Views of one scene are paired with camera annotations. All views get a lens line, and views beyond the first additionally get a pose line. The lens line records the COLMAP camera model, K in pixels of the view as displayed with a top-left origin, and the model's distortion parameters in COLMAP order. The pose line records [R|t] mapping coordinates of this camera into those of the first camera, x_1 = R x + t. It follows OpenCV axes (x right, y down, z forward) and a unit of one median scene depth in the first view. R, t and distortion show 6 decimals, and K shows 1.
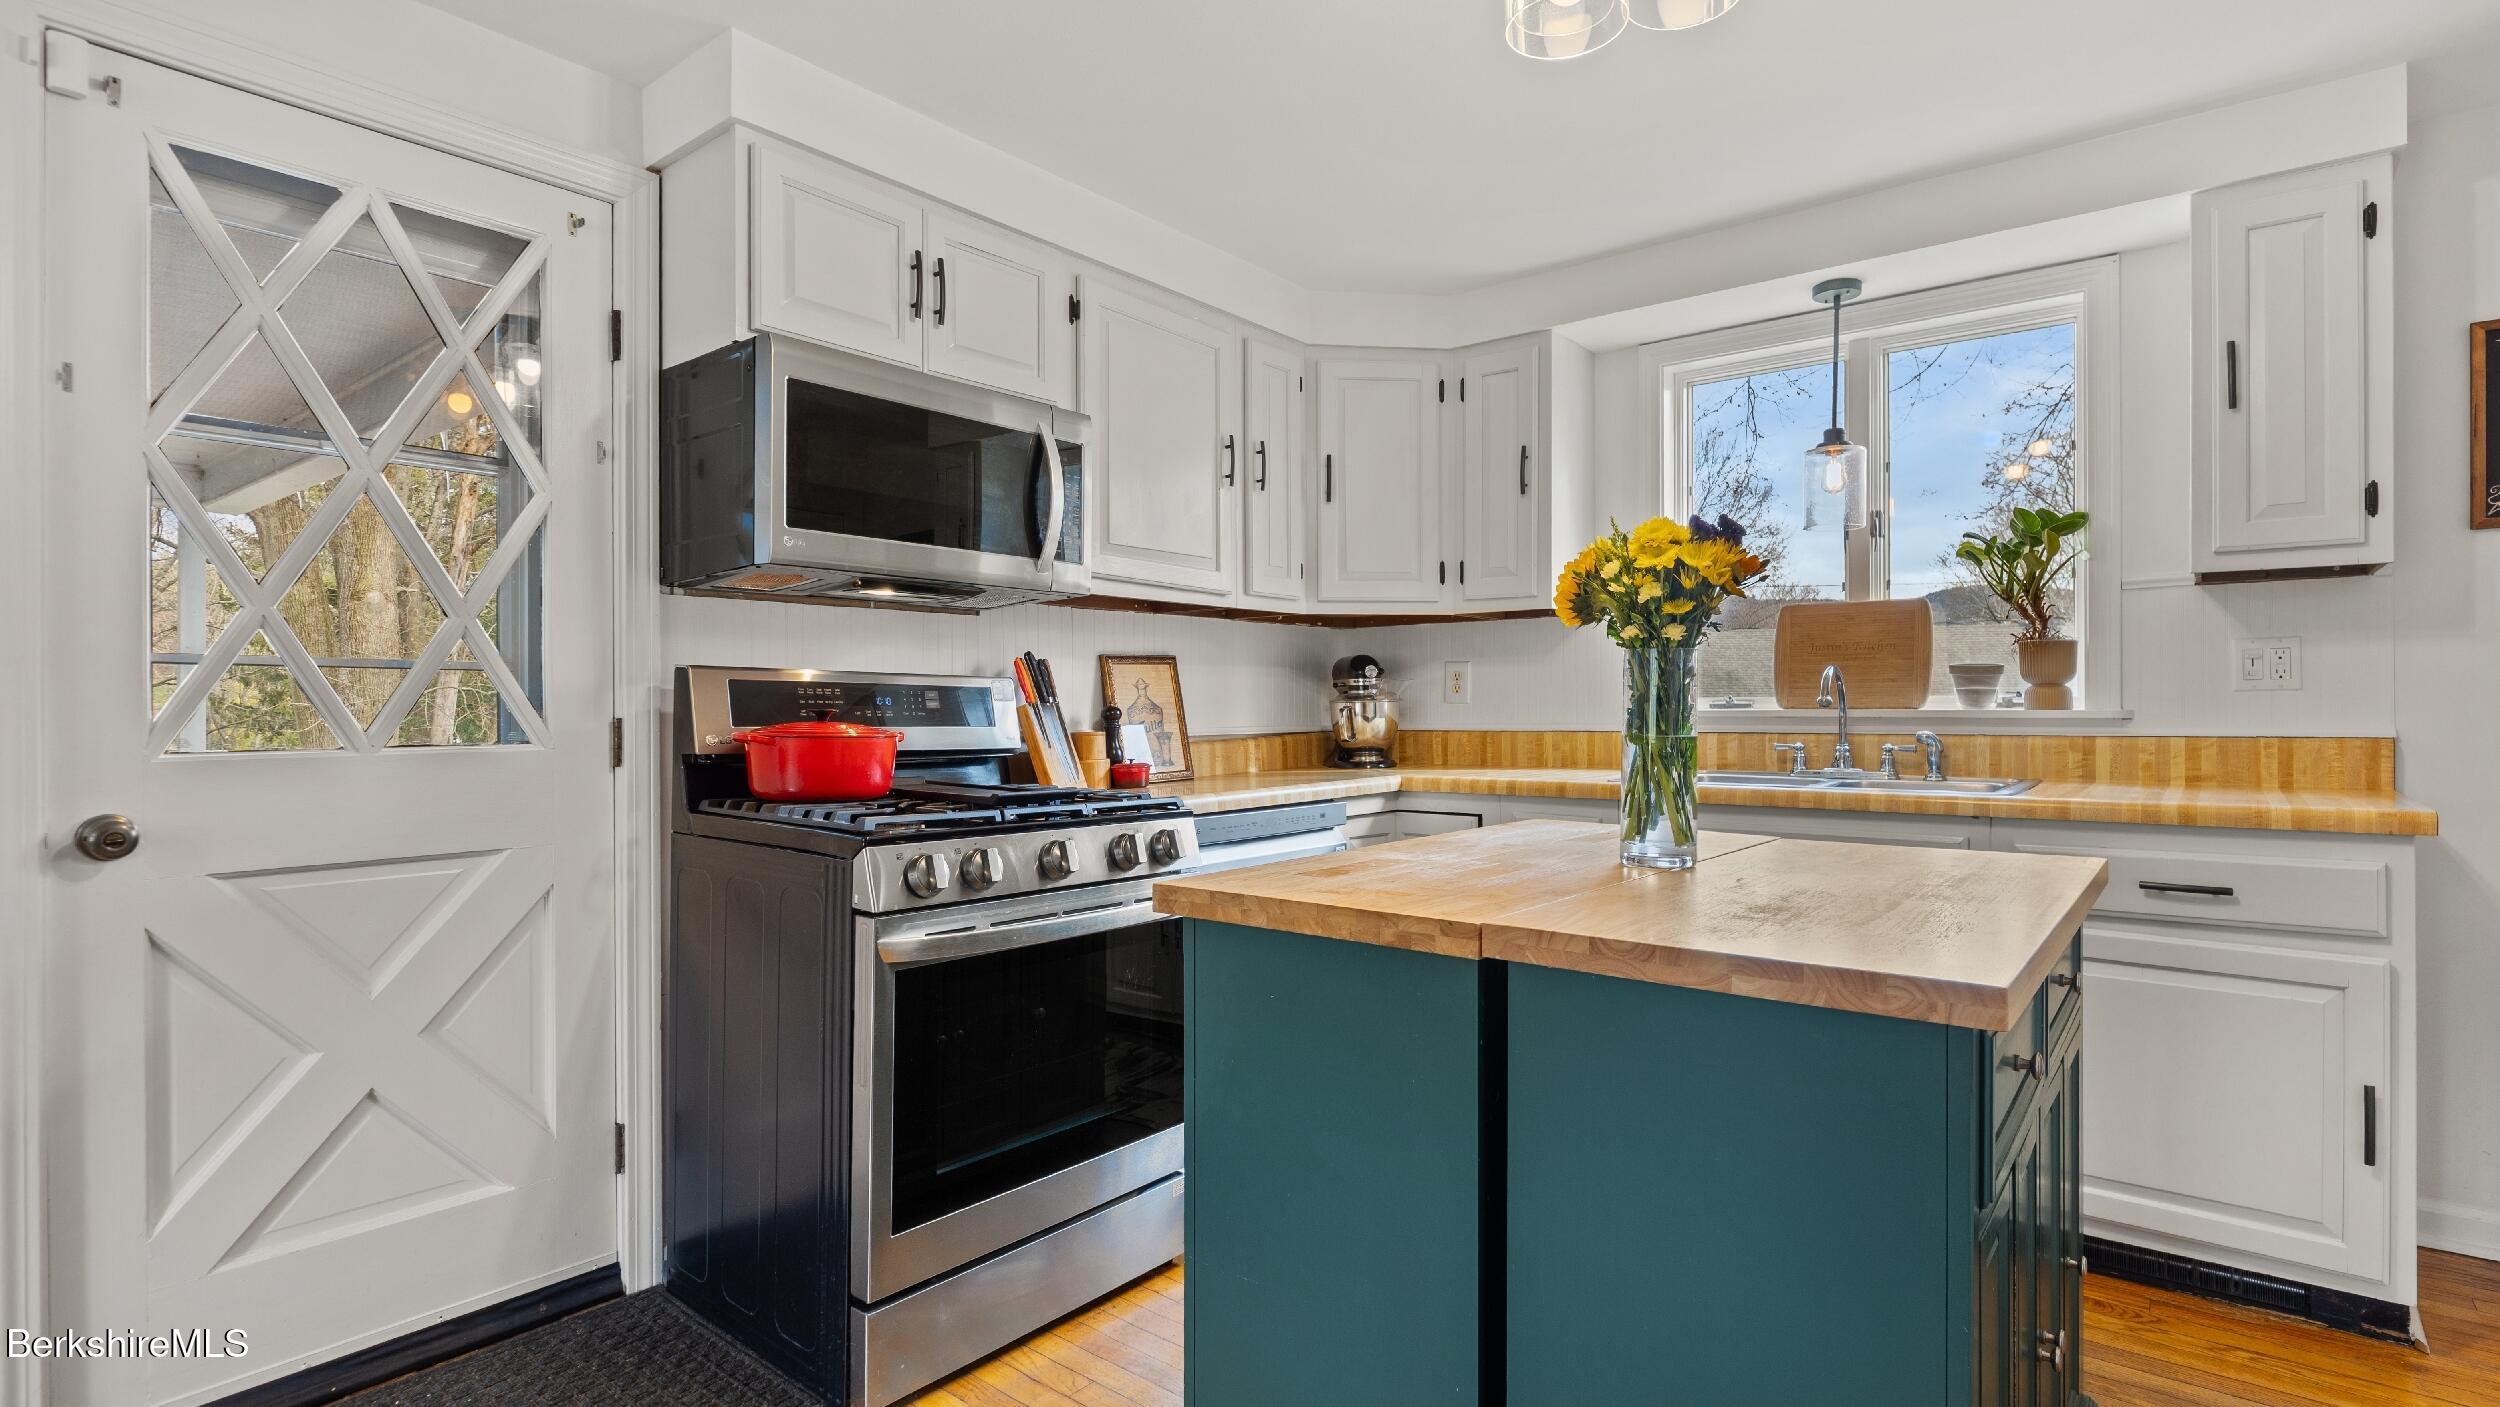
lens RADIAL K [[1195.5, 0, 1261.8], [0, 1195.5, 711.2], [0, 0, 1]] dist [-0.002518, -0.000287]
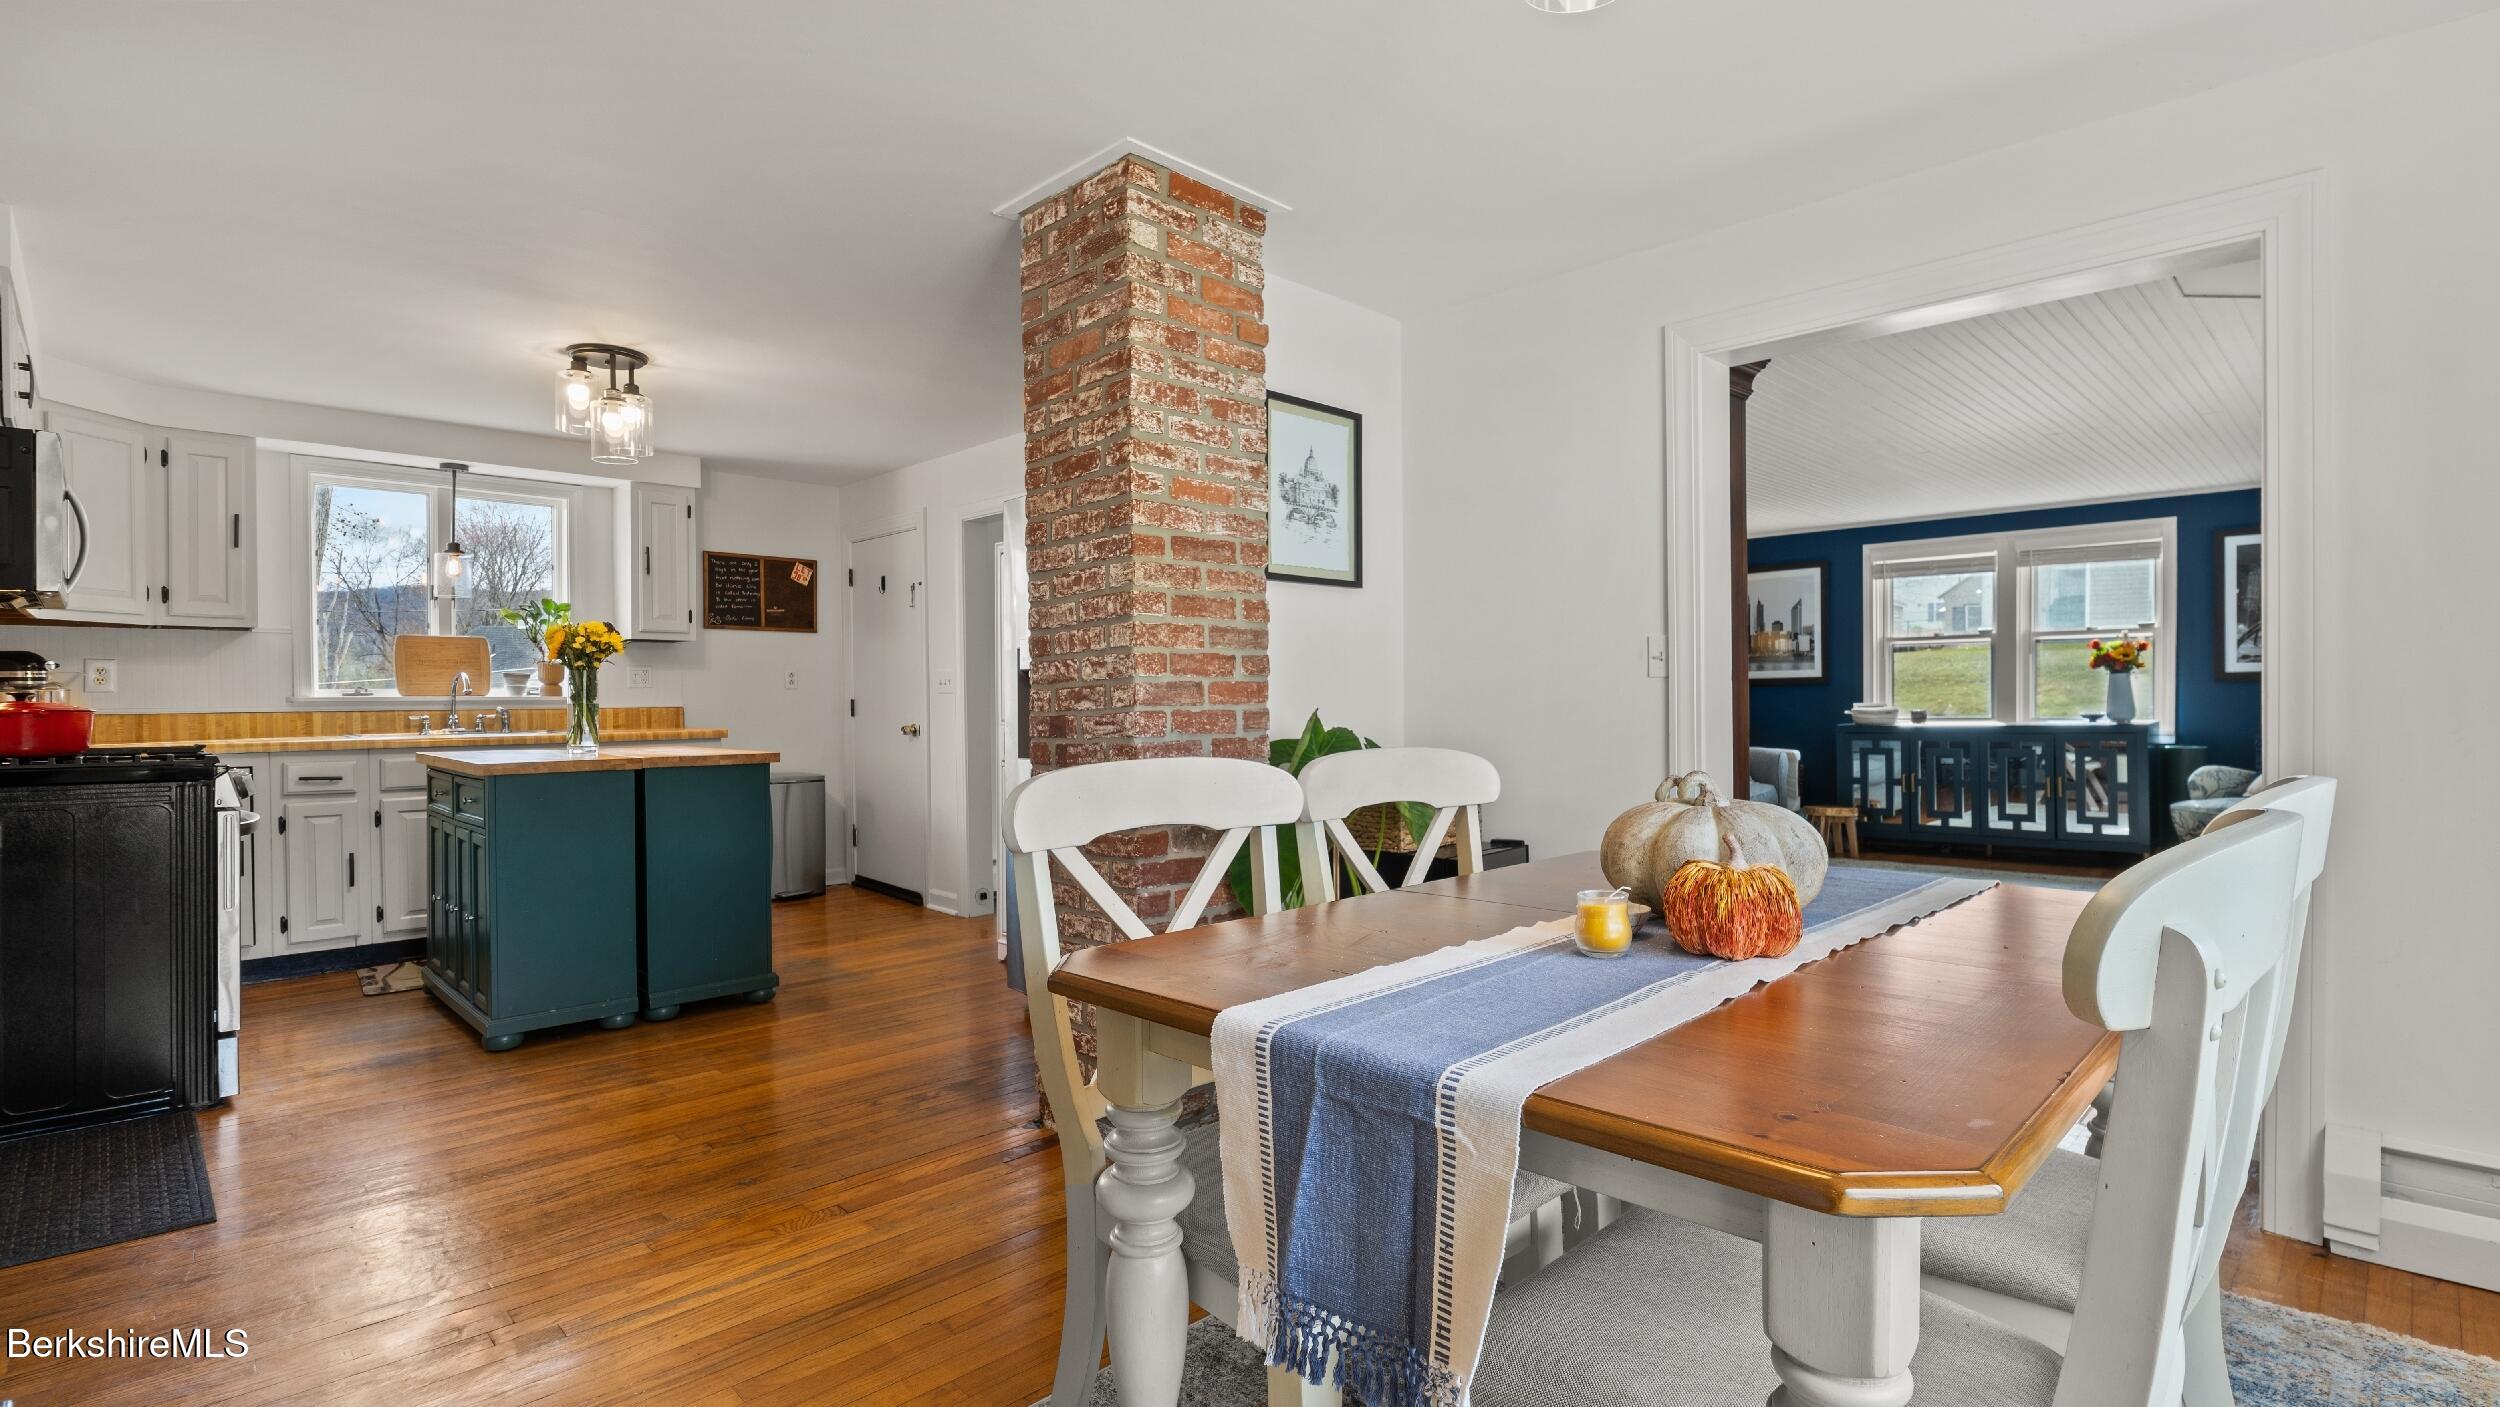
lens RADIAL K [[1167.4, 0, 1249.0], [0, 1167.4, 710.3], [0, 0, 1]] dist [-0.001288, -0.000377]
pose [[0.126136, -0.009753, 0.991965, -1.256780], [0.008528, 0.999925, 0.008747, 0.016037], [-0.991976, 0.007356, 0.126210, -0.474303]]
